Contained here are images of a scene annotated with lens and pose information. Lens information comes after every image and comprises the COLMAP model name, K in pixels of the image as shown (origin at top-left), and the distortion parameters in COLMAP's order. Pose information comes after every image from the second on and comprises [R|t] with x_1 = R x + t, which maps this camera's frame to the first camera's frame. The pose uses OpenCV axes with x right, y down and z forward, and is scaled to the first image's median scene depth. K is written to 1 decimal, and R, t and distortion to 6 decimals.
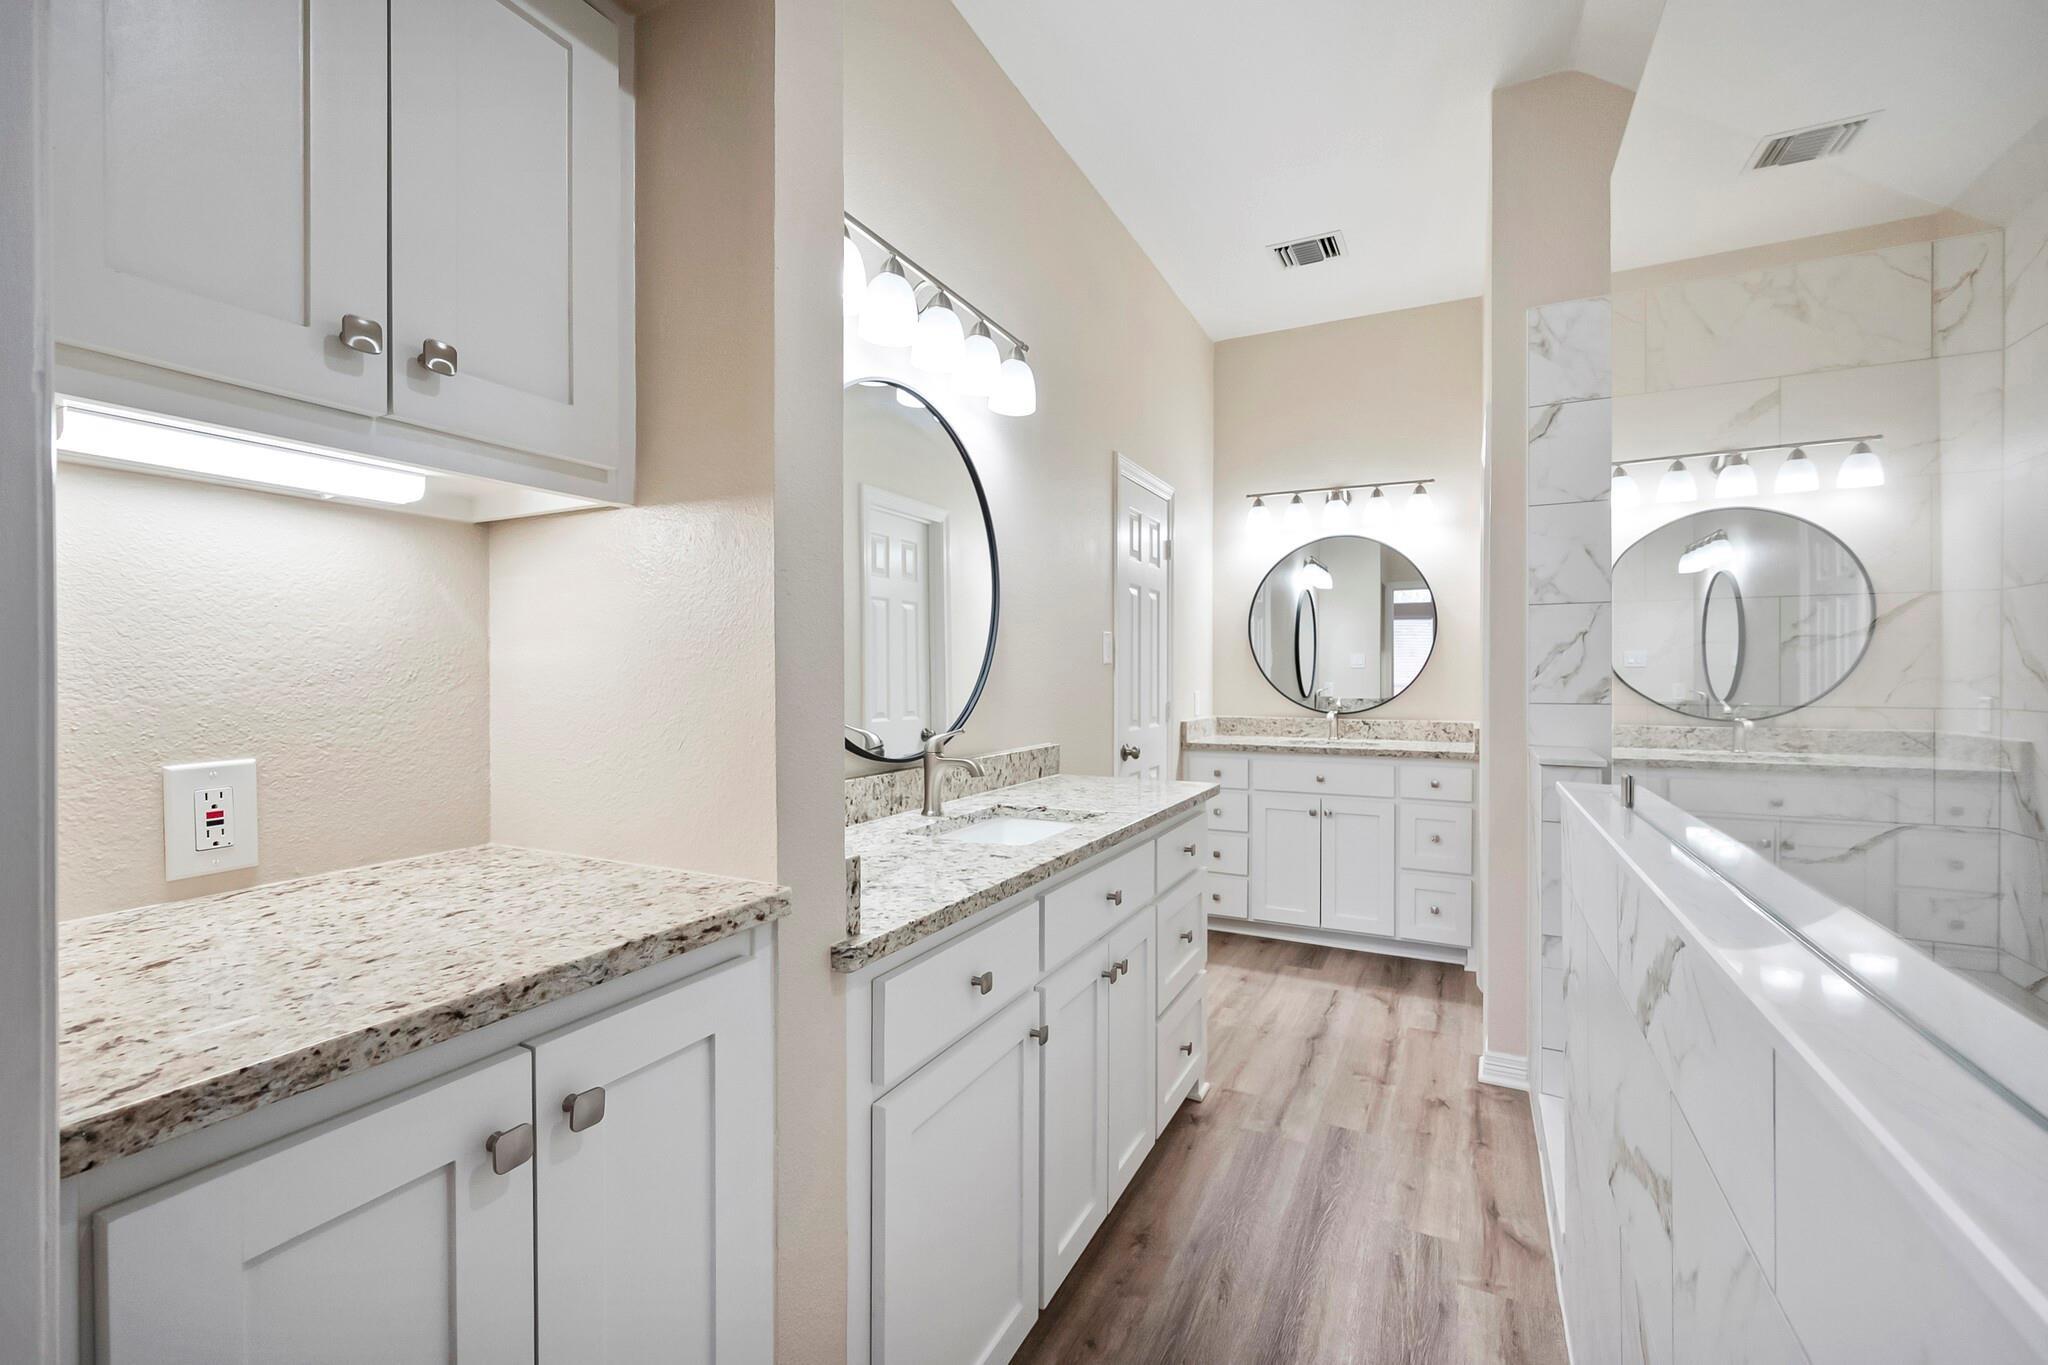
lens RADIAL K [[880.5, 0, 1017.4], [0, 880.5, 686.5], [0, 0, 1]] dist [0.002631, 0.000162]
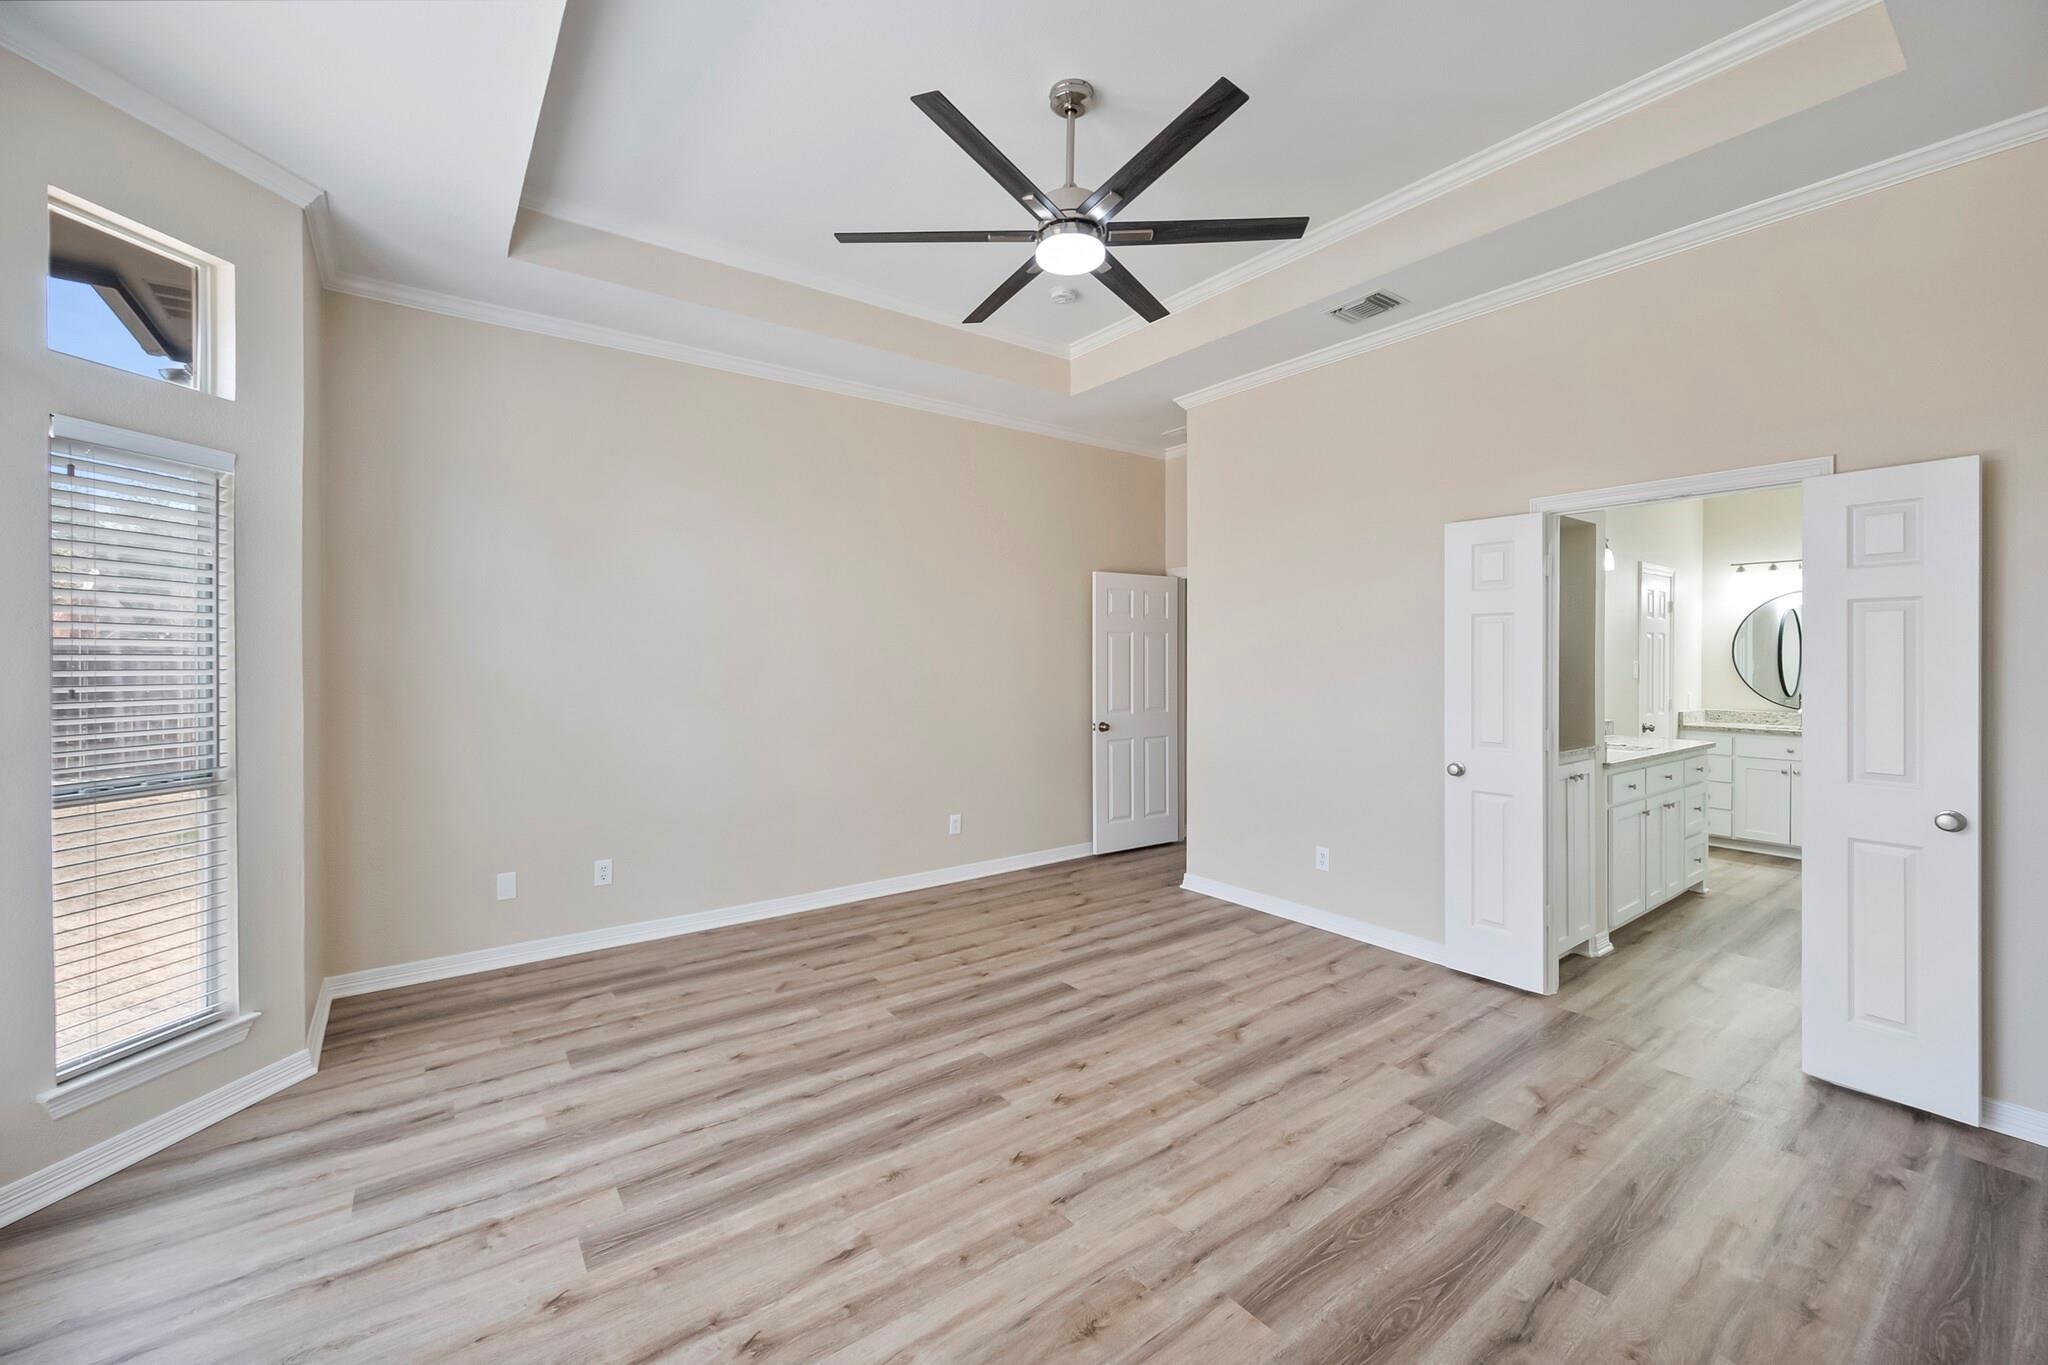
lens RADIAL K [[820.1, 0, 1024.9], [0, 820.1, 667.0], [0, 0, 1]] dist [0.000190, 0.000023]
pose [[0.900599, 0.005789, -0.434612, -0.269034], [-0.009284, 0.999939, -0.005920, -0.024701], [0.434551, 0.009366, 0.900598, -0.977157]]
